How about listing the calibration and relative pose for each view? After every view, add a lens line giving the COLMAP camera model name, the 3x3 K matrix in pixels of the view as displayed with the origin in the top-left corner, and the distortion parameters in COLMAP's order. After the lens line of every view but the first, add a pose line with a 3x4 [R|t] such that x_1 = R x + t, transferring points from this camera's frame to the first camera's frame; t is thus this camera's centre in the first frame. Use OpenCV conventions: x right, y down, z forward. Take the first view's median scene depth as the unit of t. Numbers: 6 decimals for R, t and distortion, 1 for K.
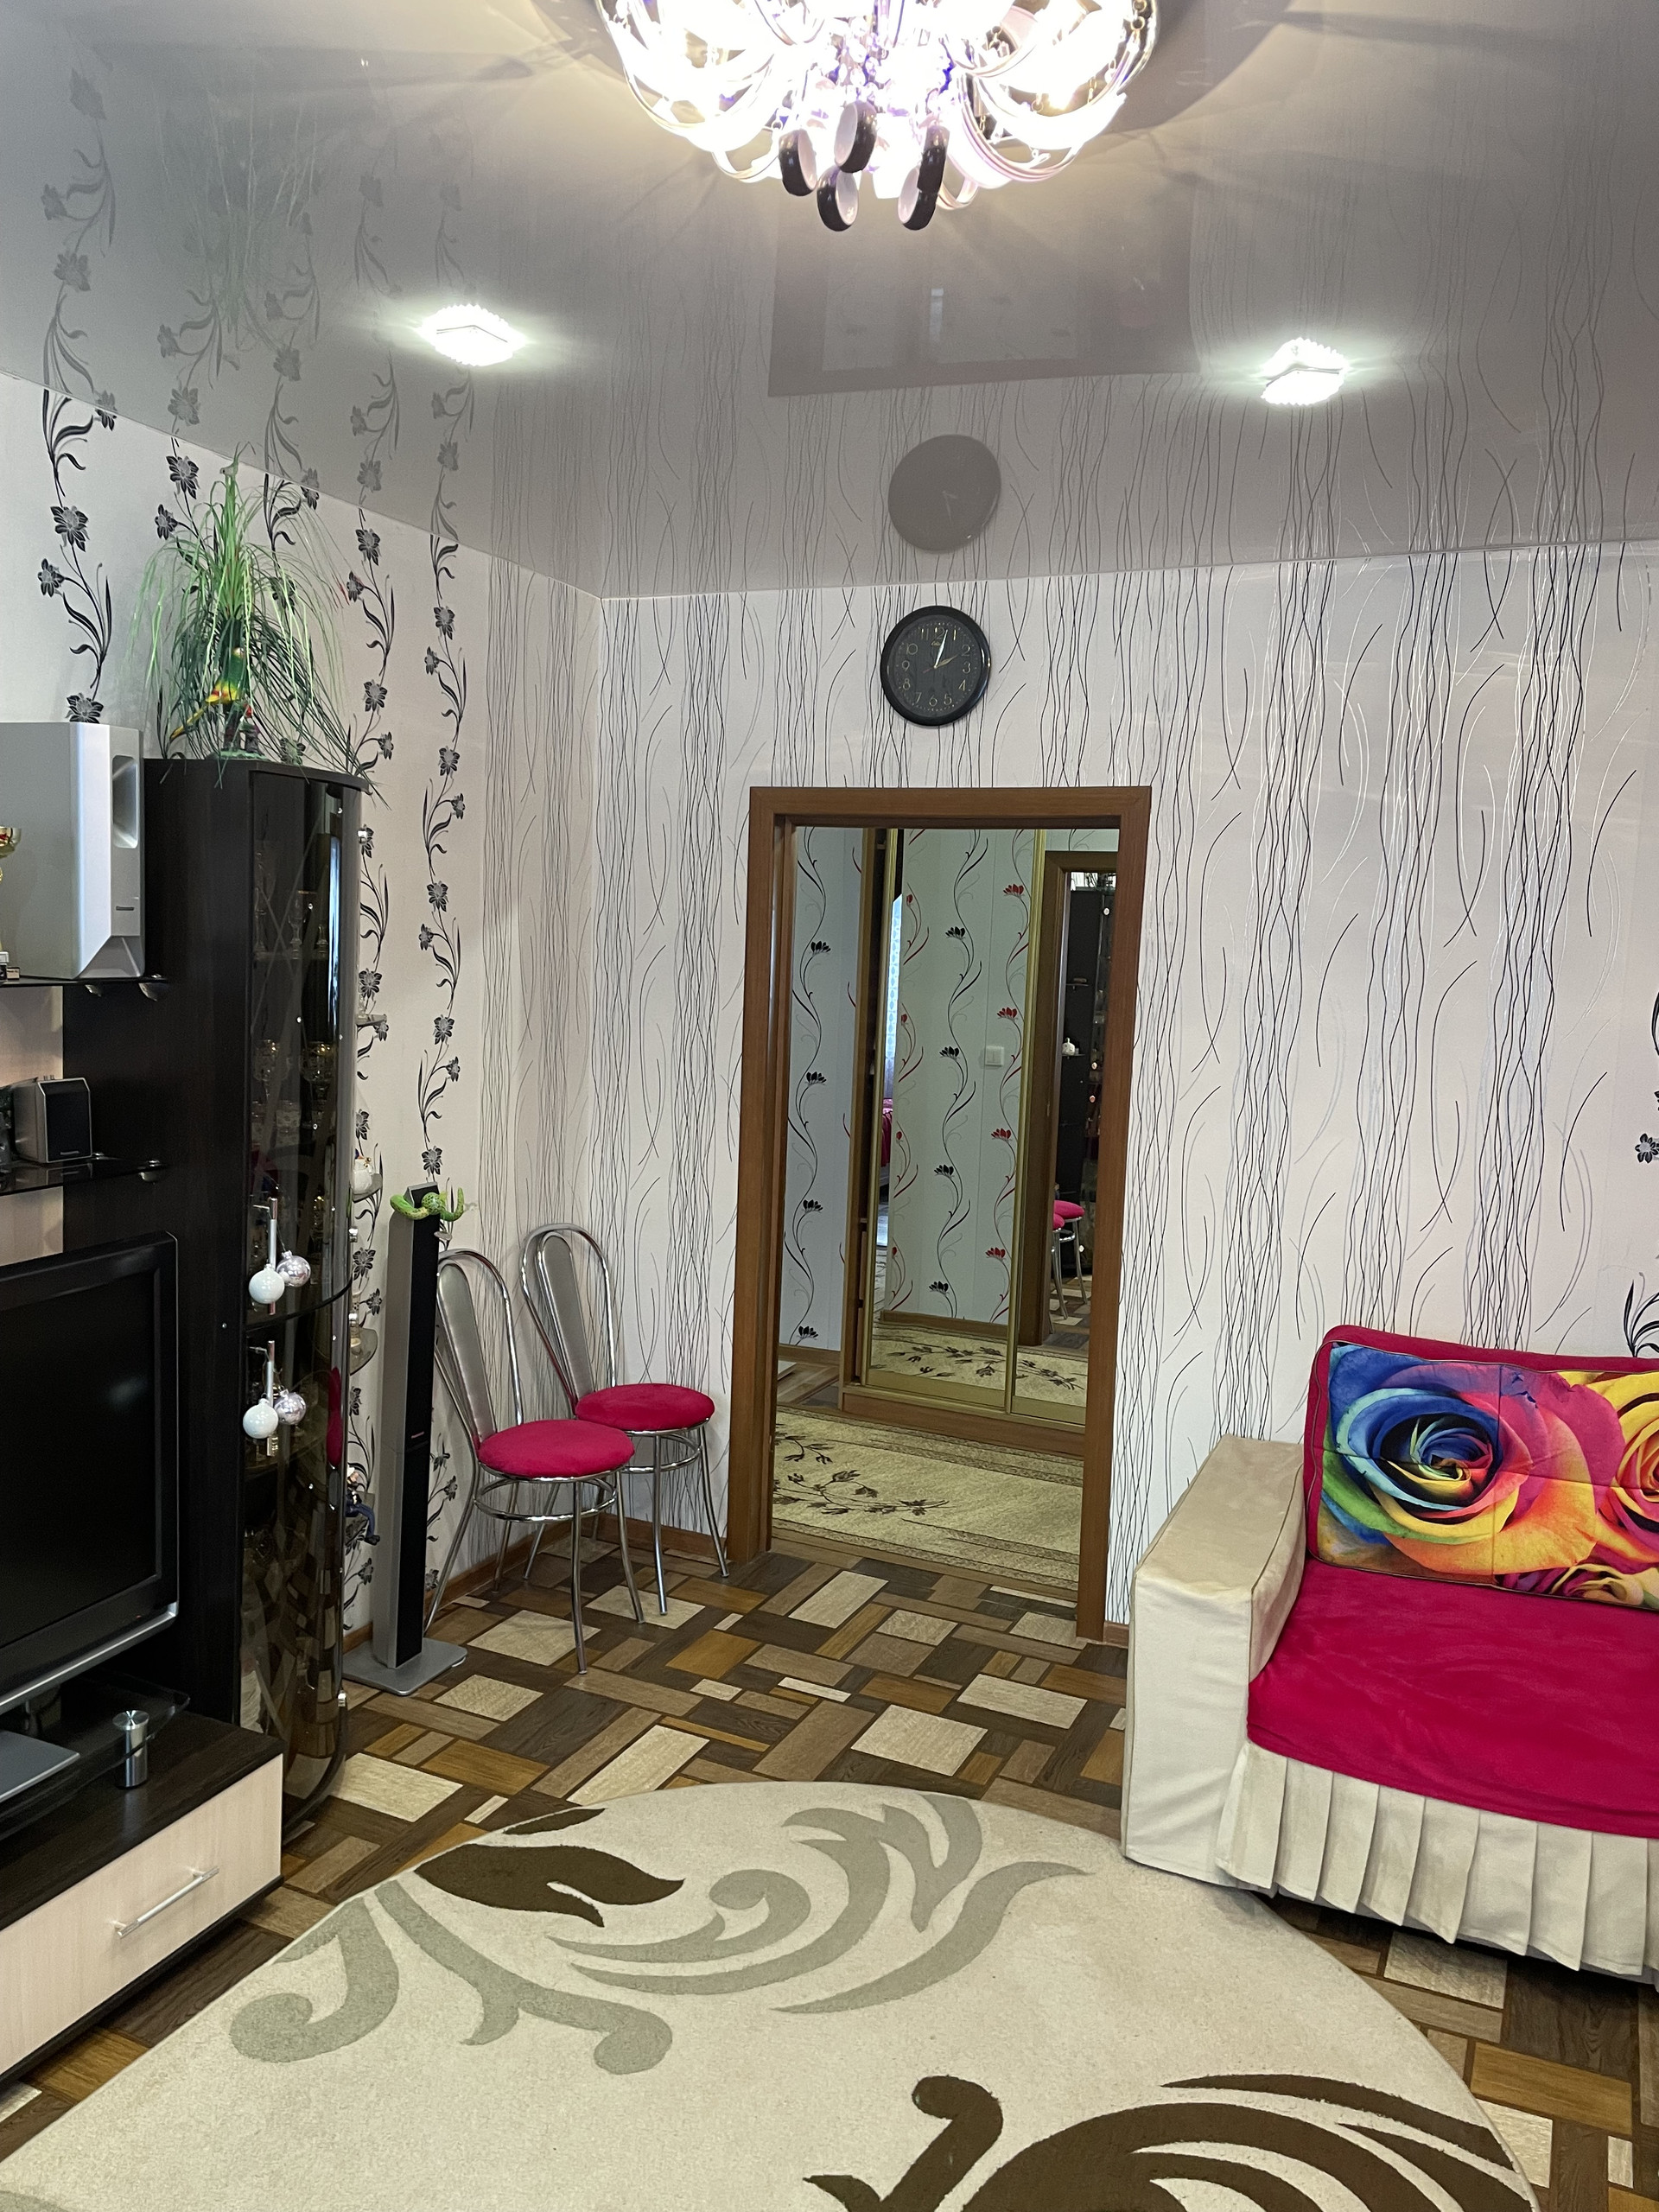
lens RADIAL K [[1680.9, 0, 827.7], [0, 1680.9, 1103.2], [0, 0, 1]] dist [0.005860, 0.000966]
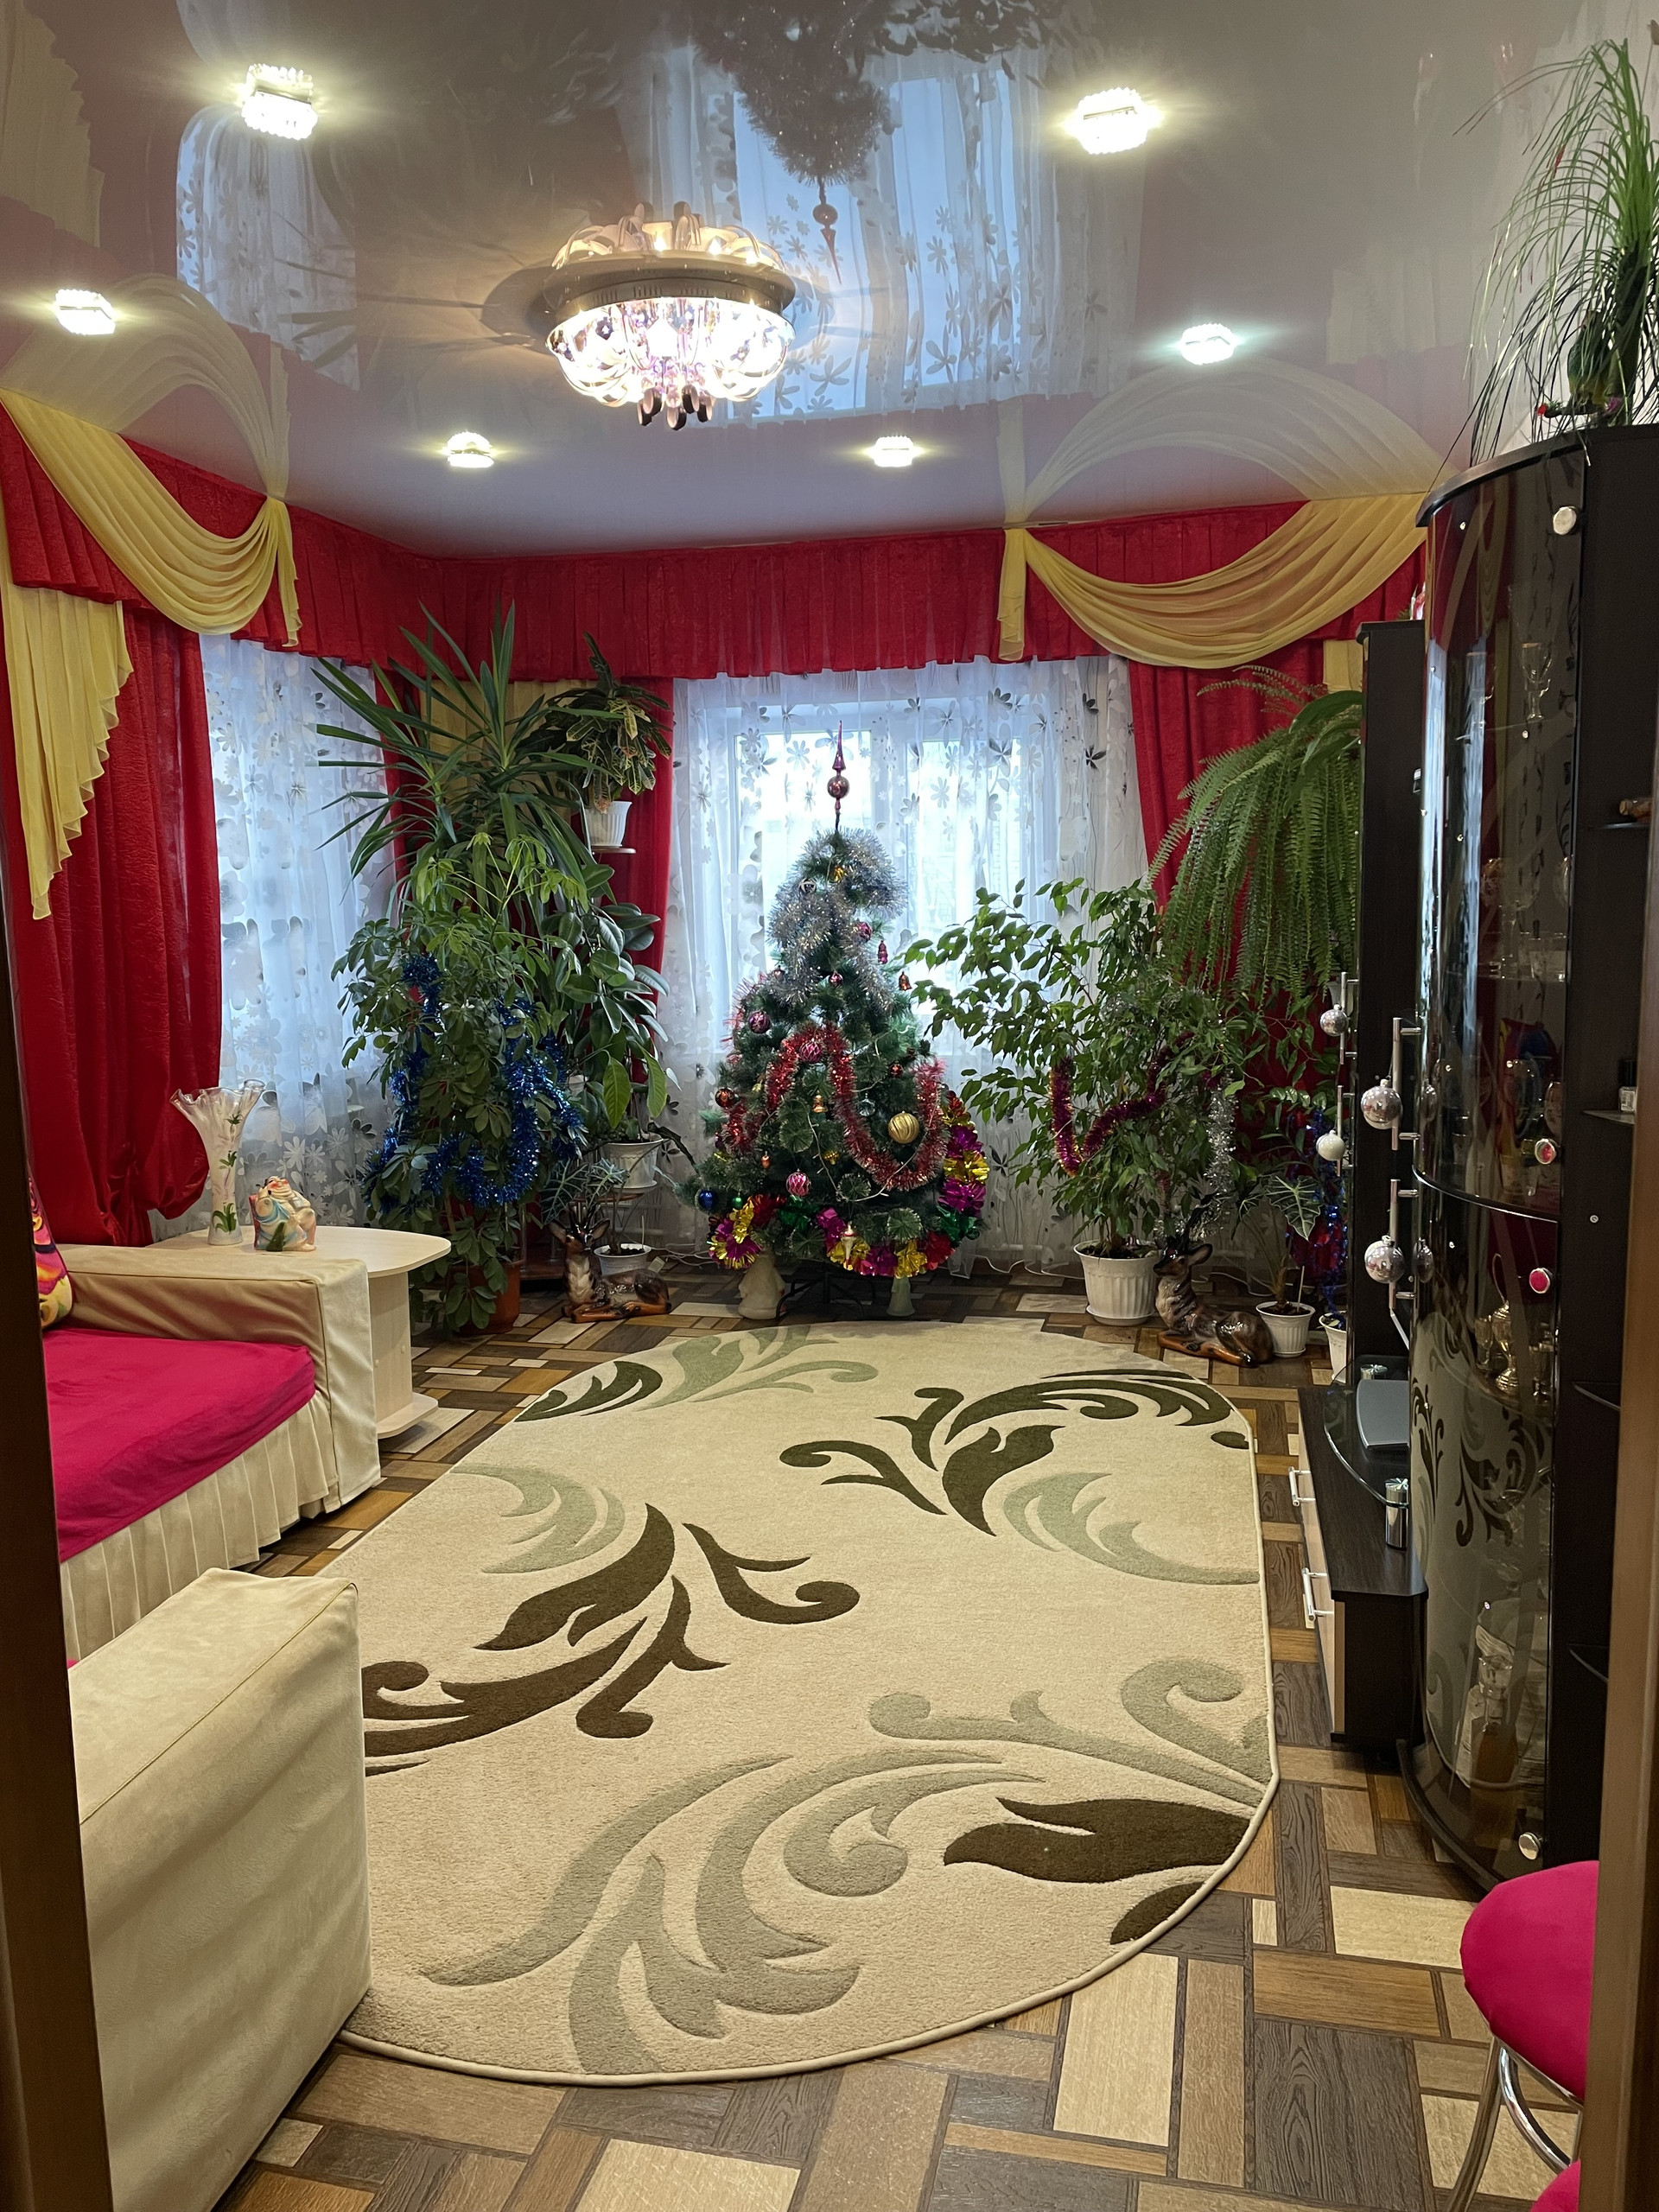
lens RADIAL K [[1680.9, 0, 828.9], [0, 1680.9, 1104.5], [0, 0, 1]] dist [0.005860, 0.000966]
pose [[-0.981707, 0.003603, -0.190362, 0.115203], [-0.042856, 0.969983, 0.239367, -0.083753], [0.185510, 0.243147, -0.952085, 1.552016]]
